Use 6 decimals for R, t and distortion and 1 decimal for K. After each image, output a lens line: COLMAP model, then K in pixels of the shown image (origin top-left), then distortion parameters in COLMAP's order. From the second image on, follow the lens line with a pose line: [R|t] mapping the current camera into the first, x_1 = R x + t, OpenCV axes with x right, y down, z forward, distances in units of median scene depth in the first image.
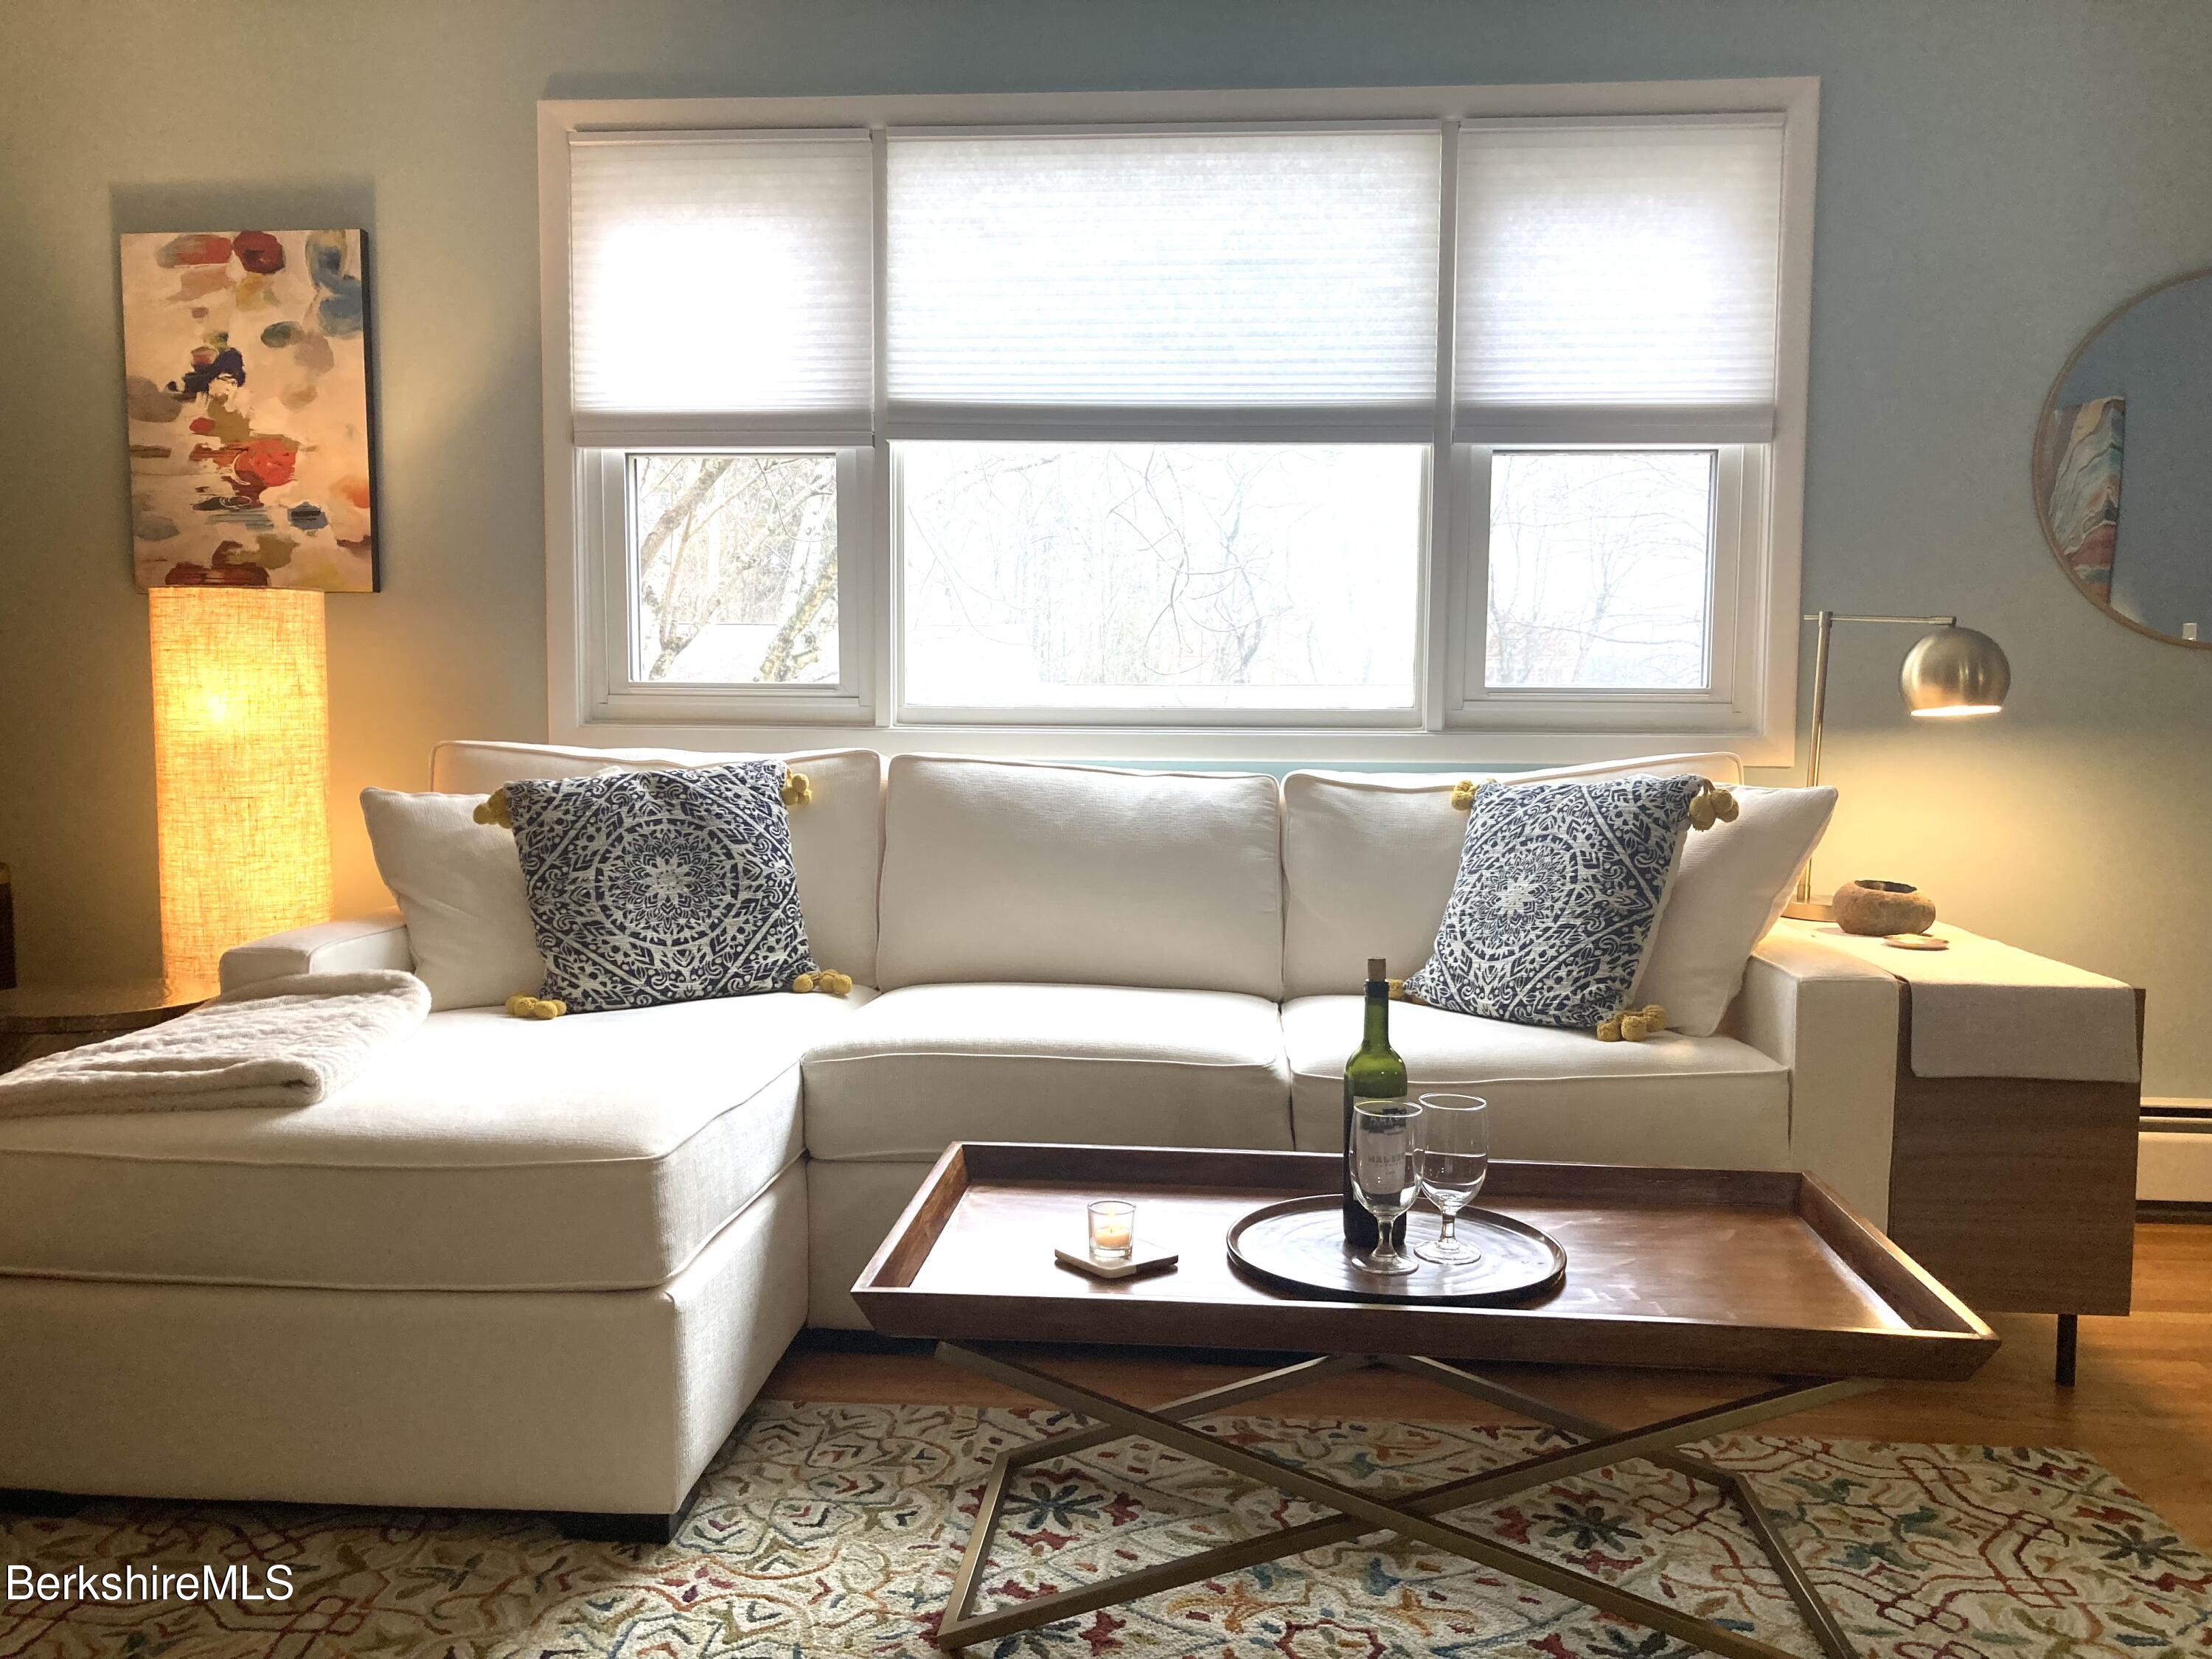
lens RADIAL K [[1838.6, 0, 1119.7], [0, 1838.6, 818.0], [0, 0, 1]] dist [0.009655, 0.003220]
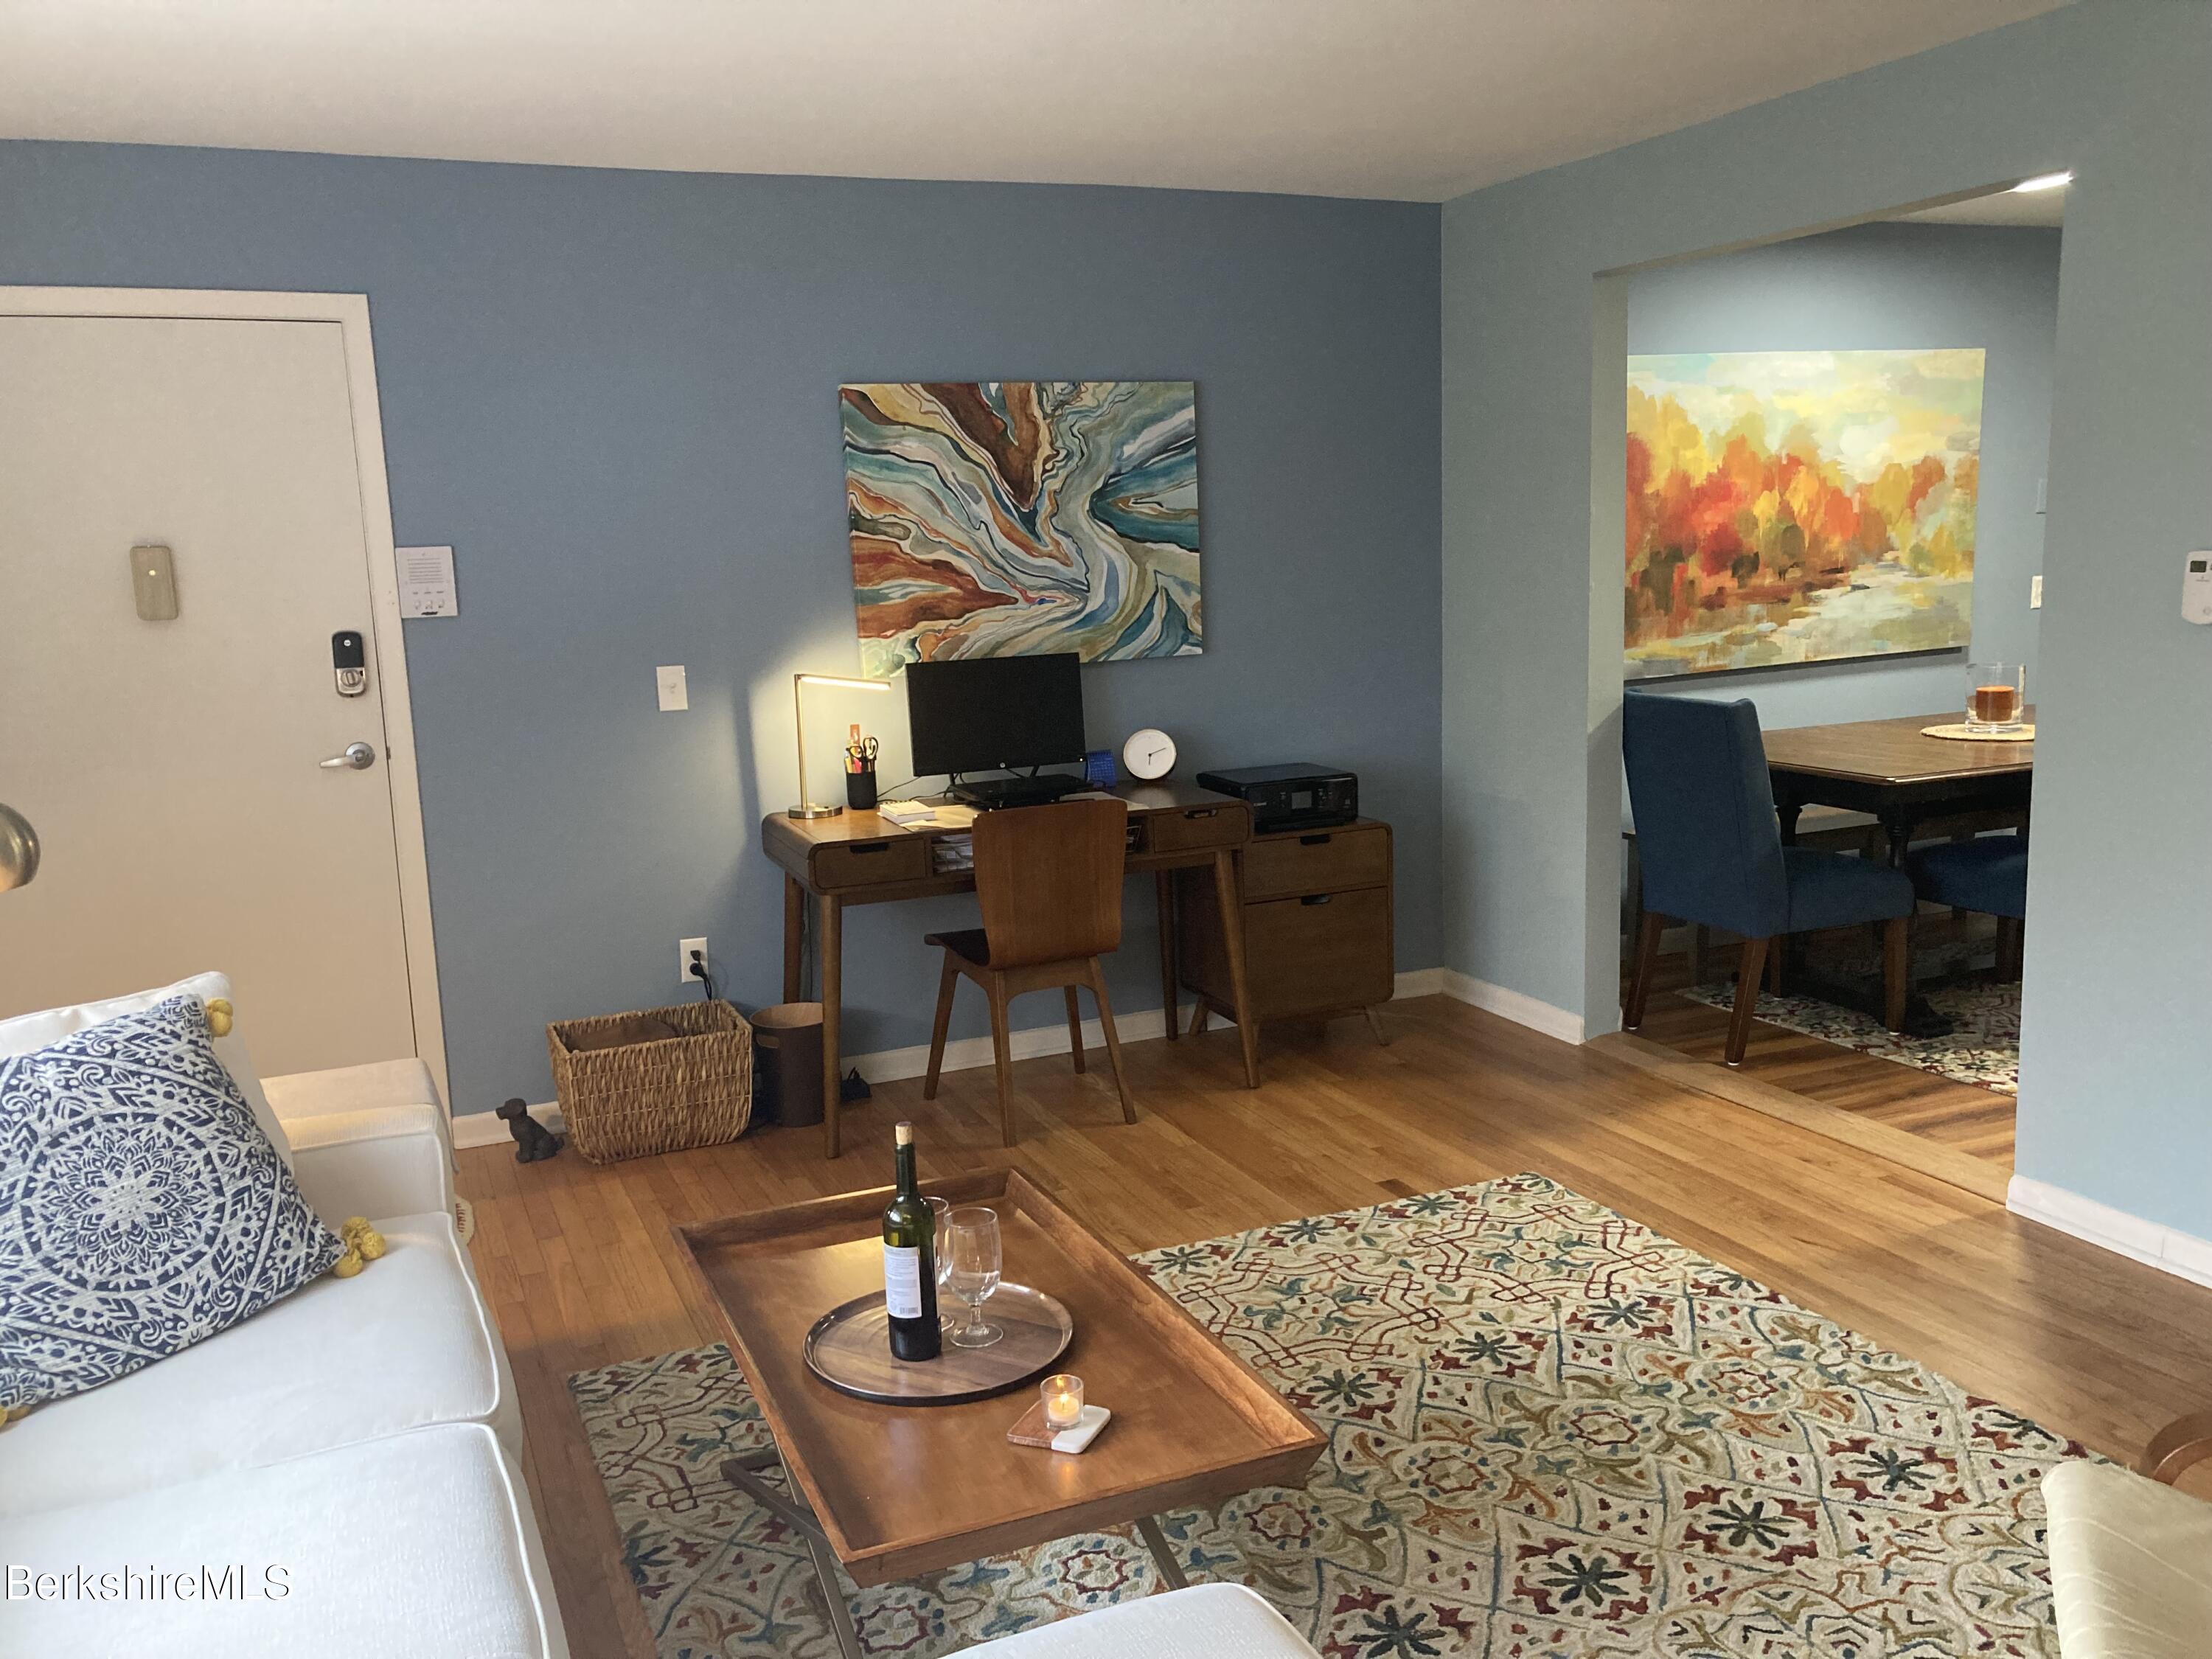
lens RADIAL K [[1797.2, 0, 1114.3], [0, 1797.2, 851.6], [0, 0, 1]] dist [0.007619, 0.002865]
pose [[-0.459376, -0.143718, 0.876538, -0.588000], [0.092396, 0.973738, 0.208078, -0.208227], [-0.883423, 0.176575, -0.434033, 0.874448]]
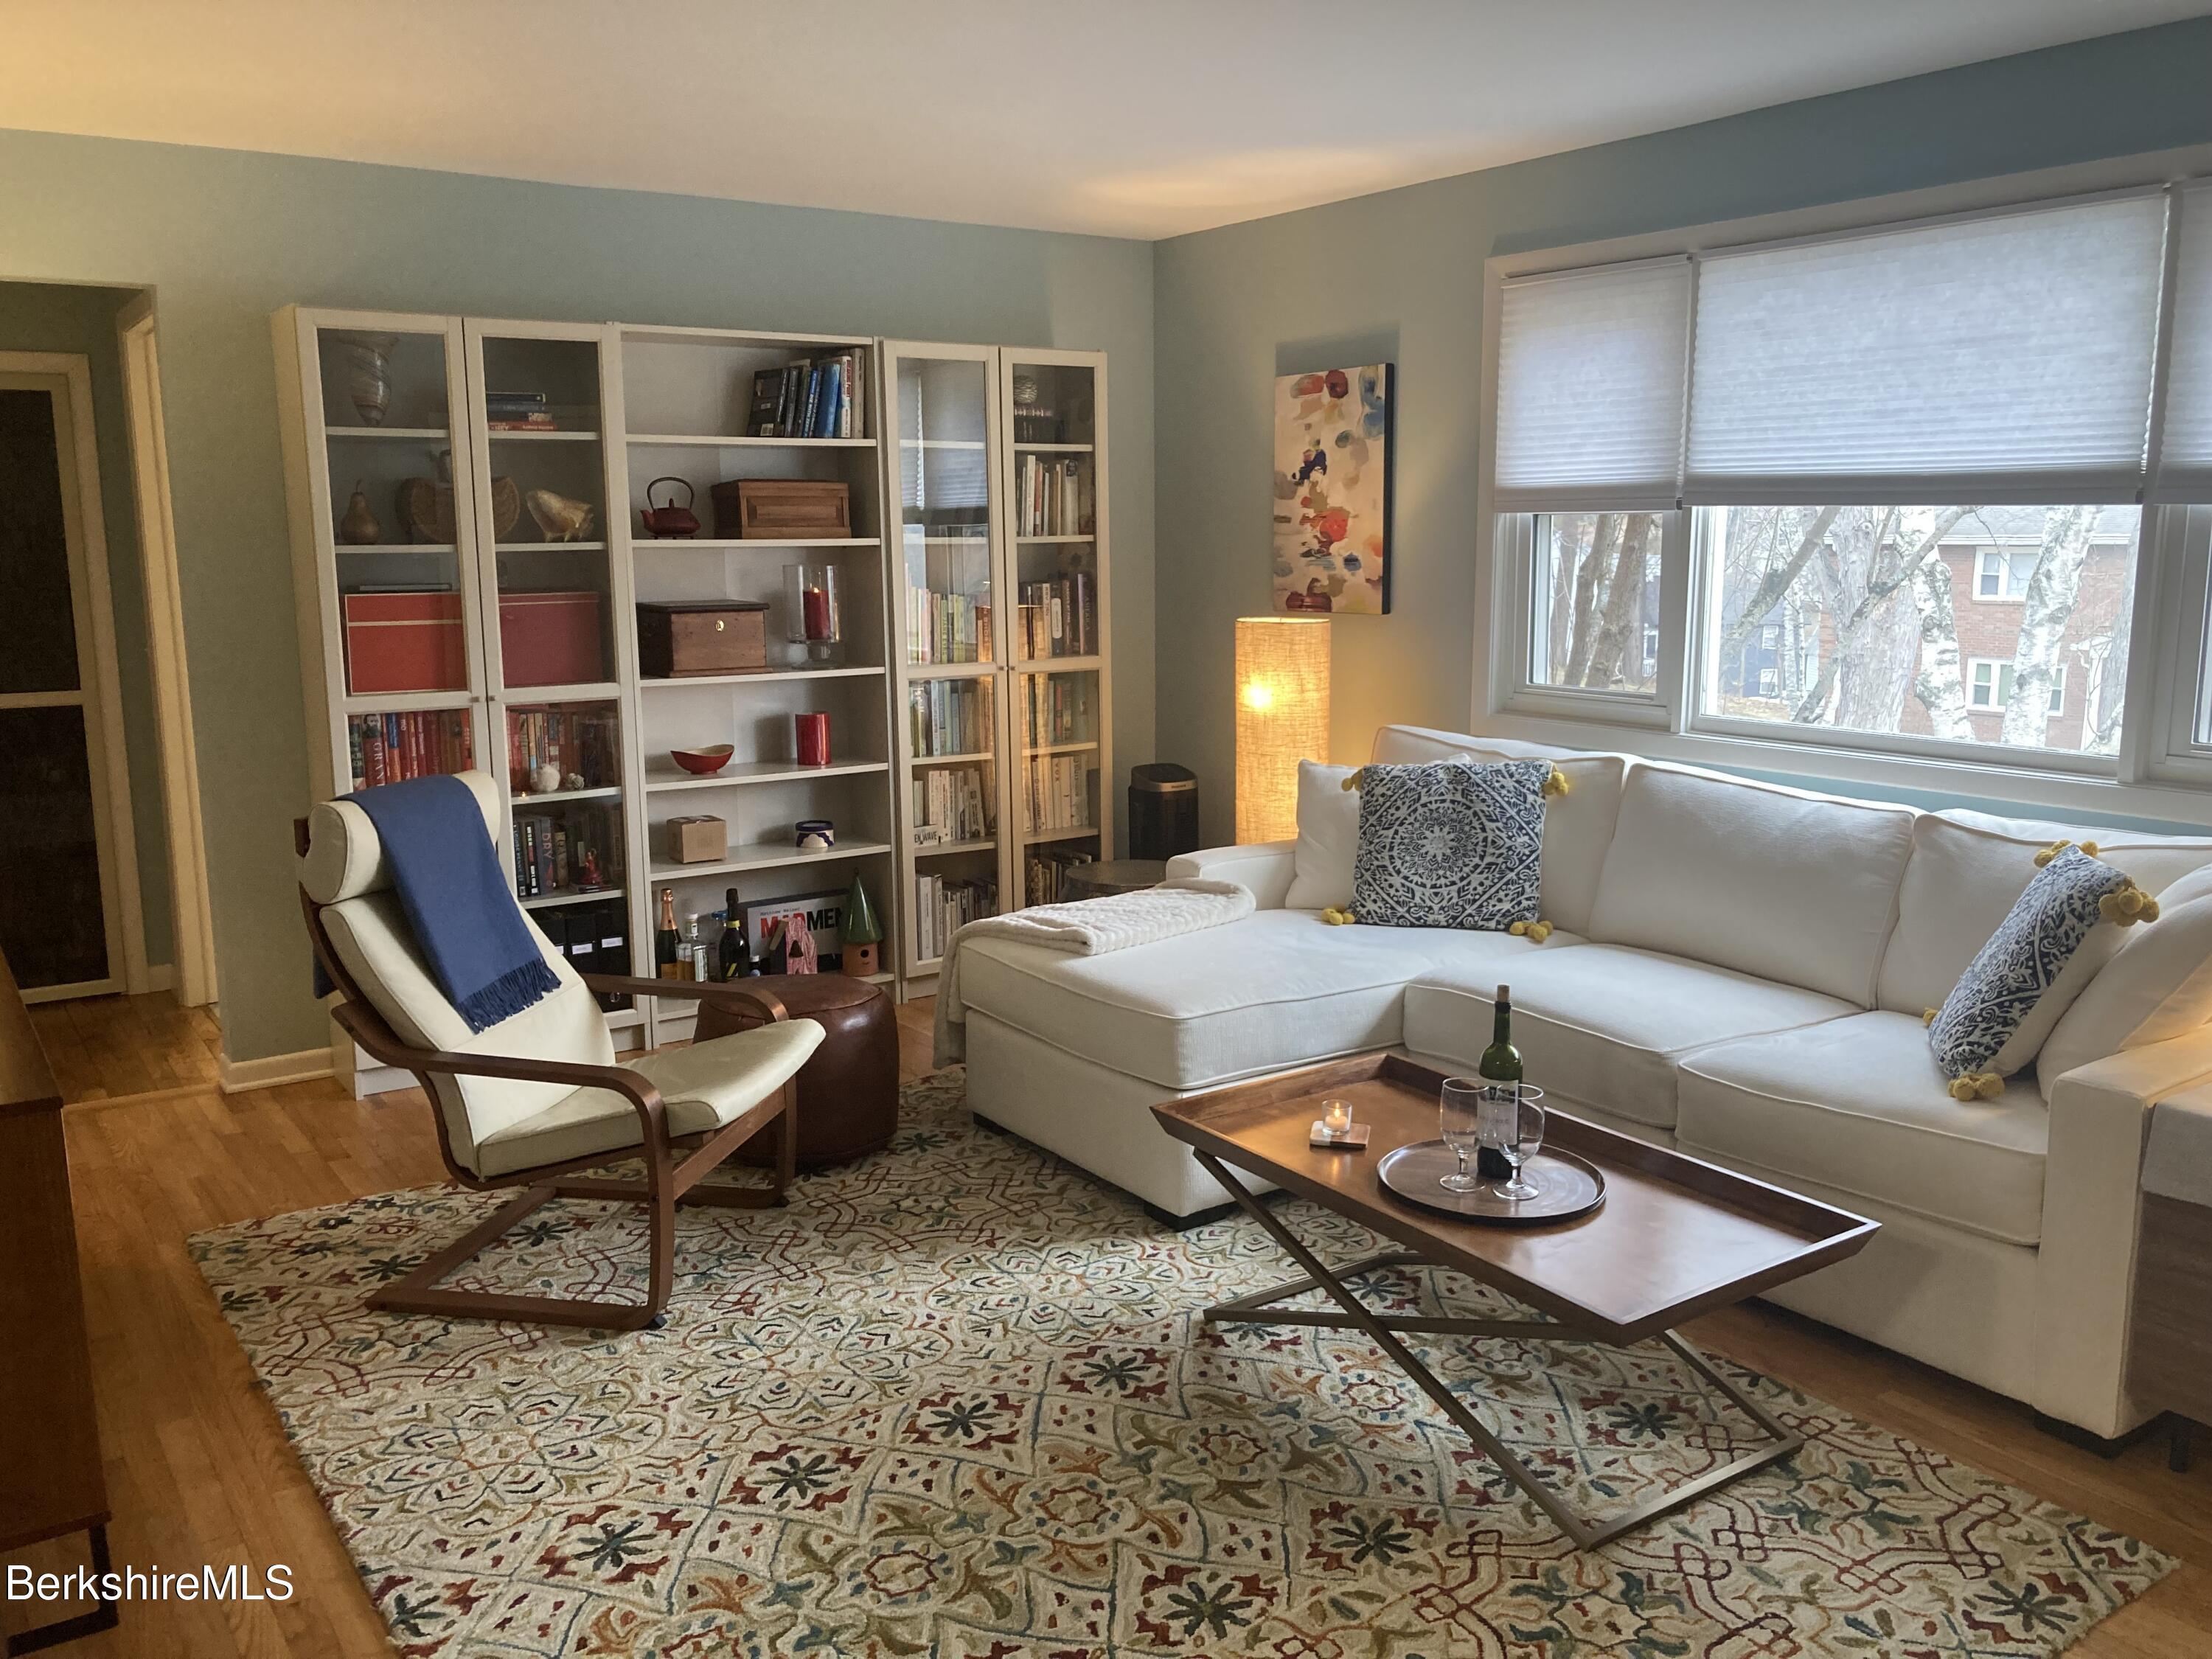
lens RADIAL K [[1818.9, 0, 1108.7], [0, 1818.9, 838.3], [0, 0, 1]] dist [0.000404, -0.010264]
pose [[0.626078, 0.124575, -0.769745, 0.674854], [-0.042234, 0.991124, 0.126052, -0.135471], [0.778616, -0.046408, 0.625782, -0.093593]]
